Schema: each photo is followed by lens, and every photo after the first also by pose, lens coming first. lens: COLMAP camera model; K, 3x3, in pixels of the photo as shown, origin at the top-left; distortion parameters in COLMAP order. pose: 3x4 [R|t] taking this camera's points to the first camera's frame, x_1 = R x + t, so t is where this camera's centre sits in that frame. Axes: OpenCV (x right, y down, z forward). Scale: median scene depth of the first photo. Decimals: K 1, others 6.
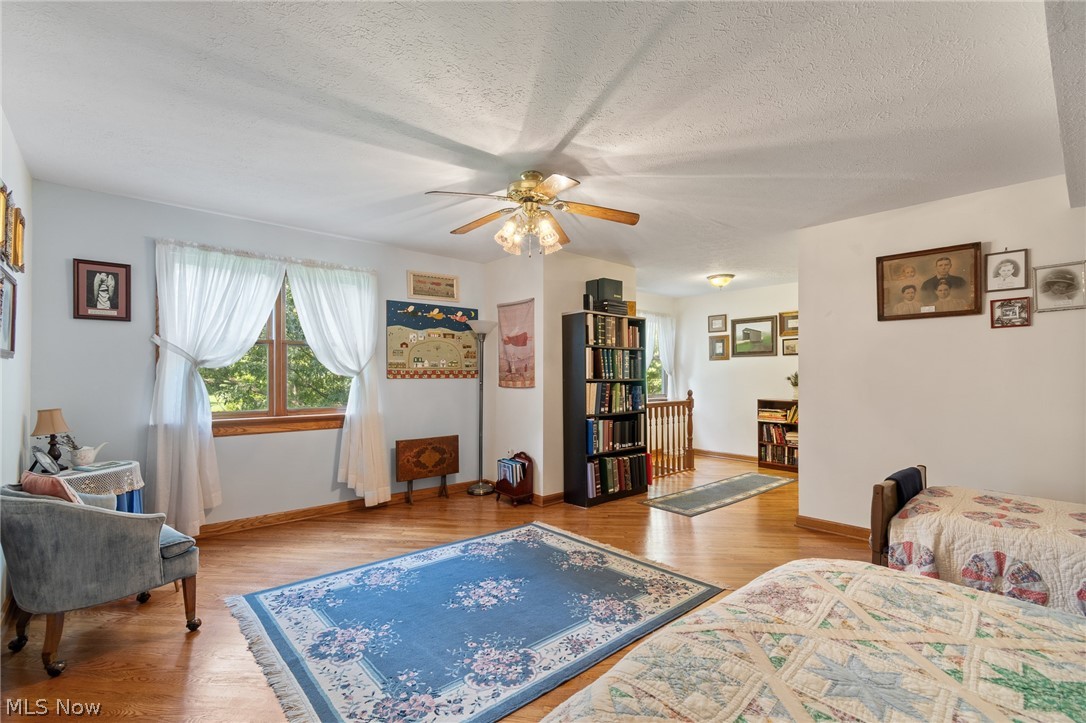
lens RADIAL K [[487.6, 0, 544.9], [0, 487.6, 368.2], [0, 0, 1]] dist [0.001055, -0.002784]
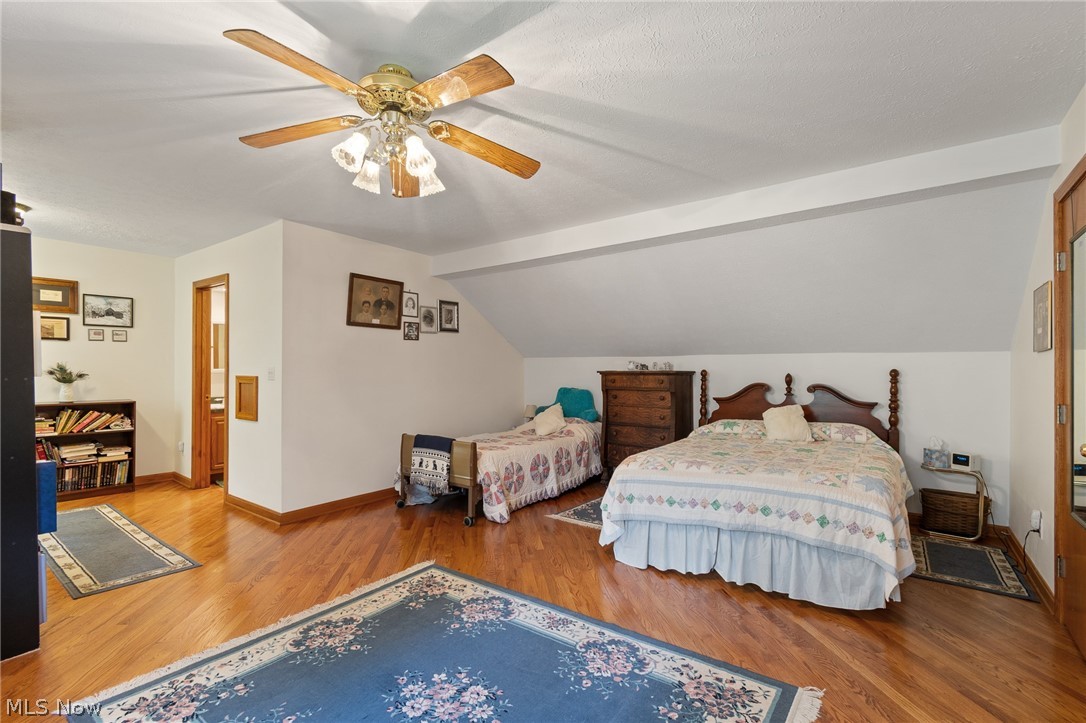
lens RADIAL K [[487.6, 0, 543.7], [0, 487.6, 366.4], [0, 0, 1]] dist [0.001055, -0.002784]
pose [[-0.206821, 0.004559, 0.978368, -0.706892], [-0.019905, 0.999763, -0.008866, 0.008230], [-0.978176, -0.021308, -0.206681, 0.907245]]
